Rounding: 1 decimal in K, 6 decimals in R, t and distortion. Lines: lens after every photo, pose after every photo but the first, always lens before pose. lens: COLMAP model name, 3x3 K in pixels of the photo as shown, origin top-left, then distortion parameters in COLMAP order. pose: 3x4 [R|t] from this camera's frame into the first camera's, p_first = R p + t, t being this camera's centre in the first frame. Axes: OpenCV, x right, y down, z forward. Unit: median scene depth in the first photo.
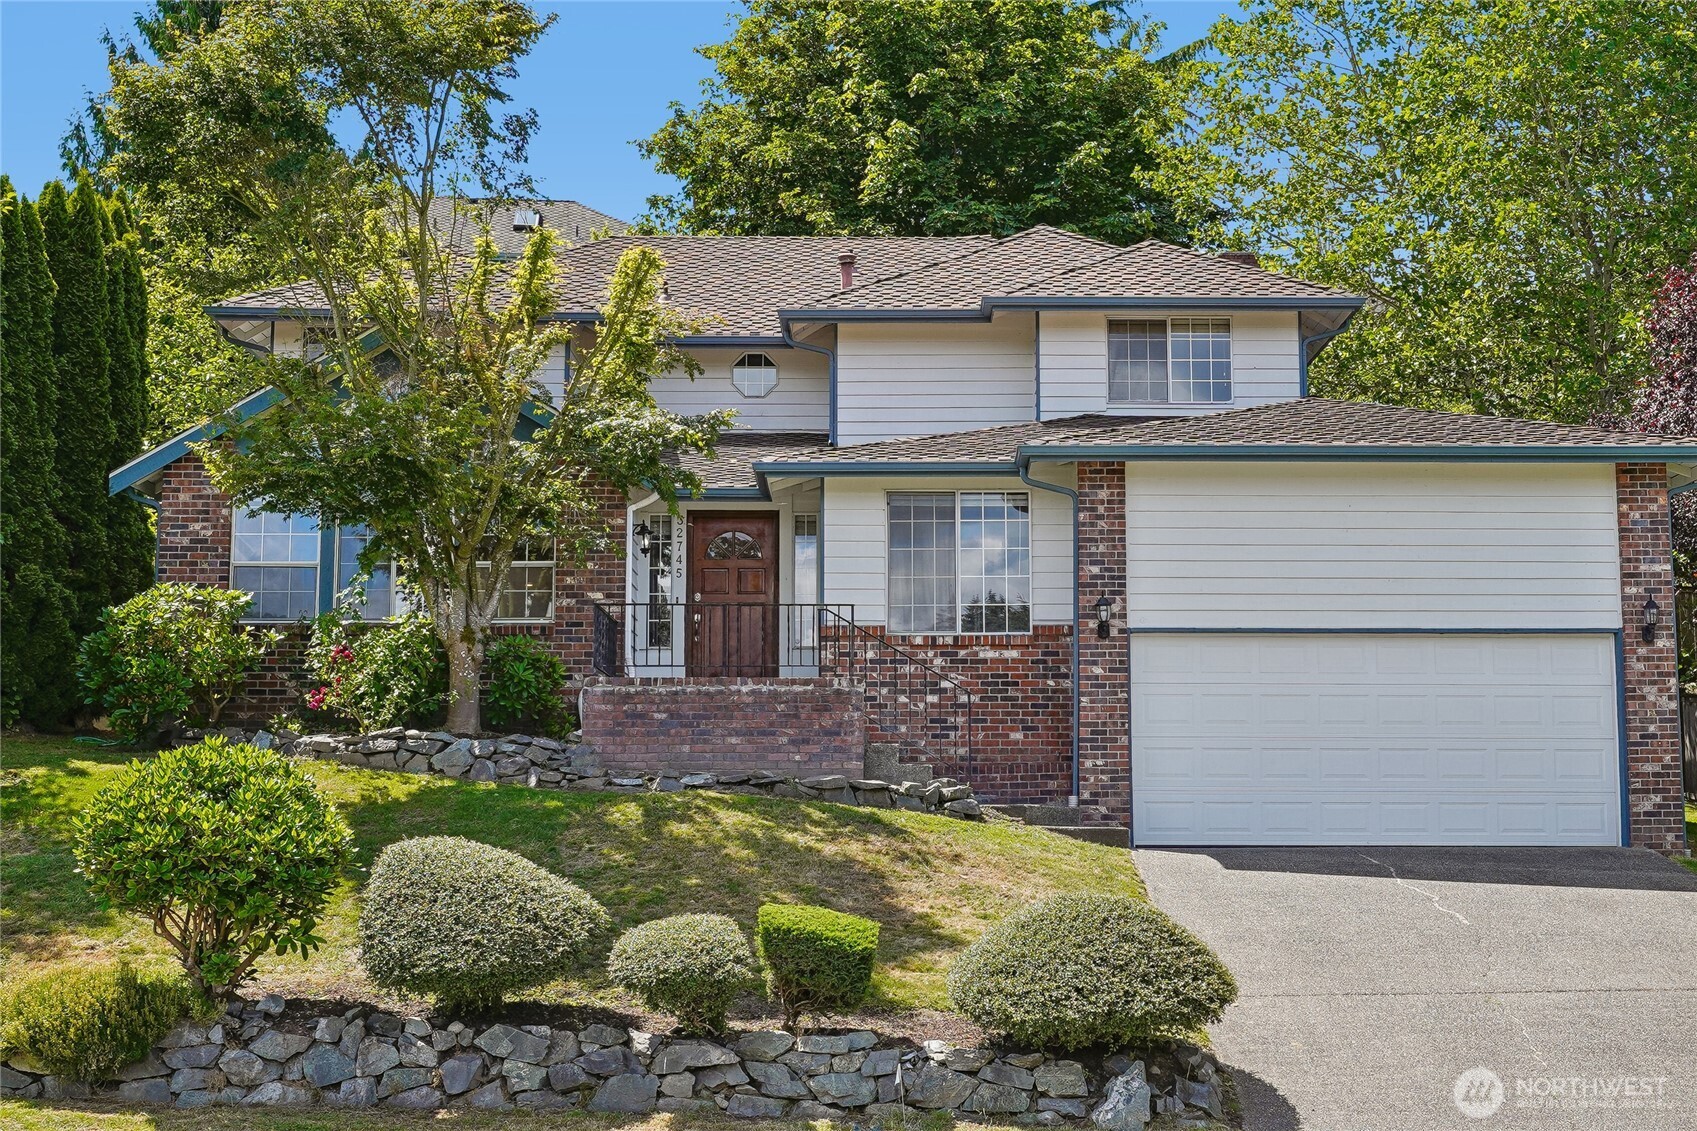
lens RADIAL K [[2059.9, 0, 848.5], [0, 2059.9, 565.5], [0, 0, 1]] dist [-0.000376, -0.000203]
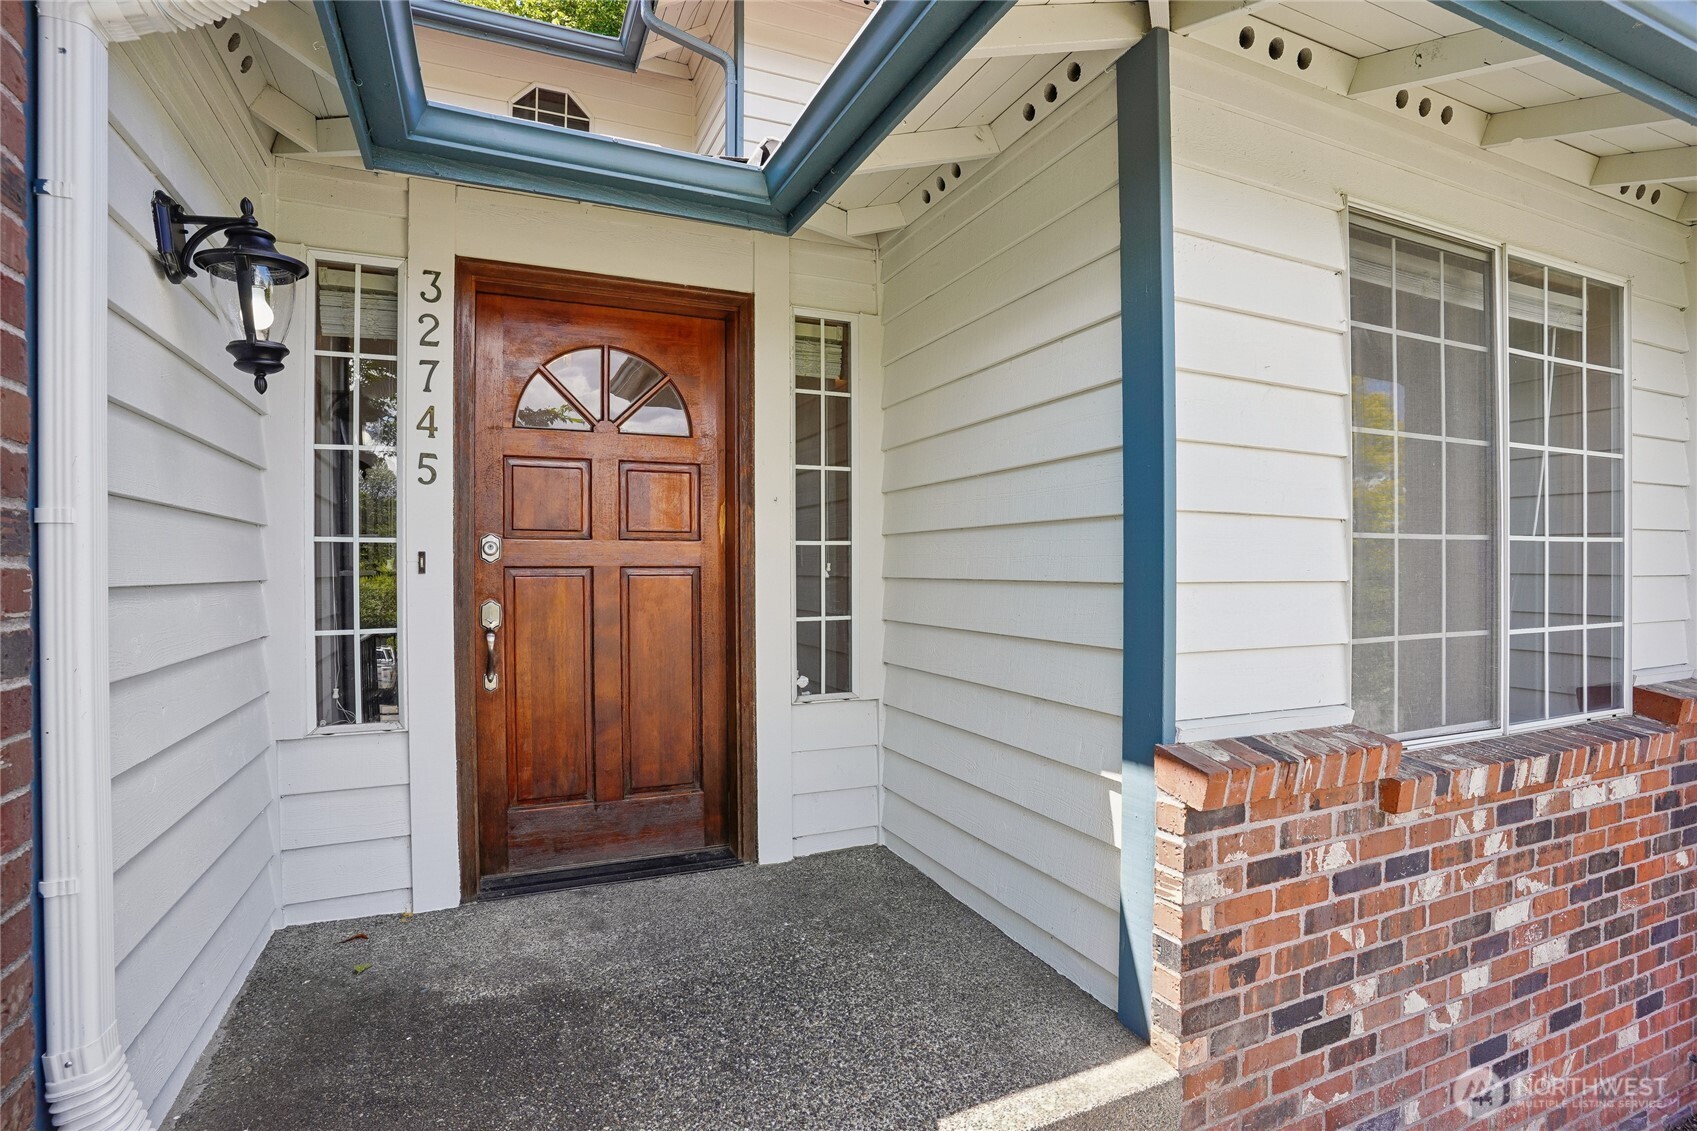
lens RADIAL K [[842.3, 0, 848.5], [0, 842.3, 565.5], [0, 0, 1]] dist [-0.080338, 0.049796]
pose [[0.907203, -0.005378, 0.420659, -0.083878], [-0.052925, 0.990515, 0.126803, -0.001025], [-0.417351, -0.137300, 0.898313, 0.936785]]
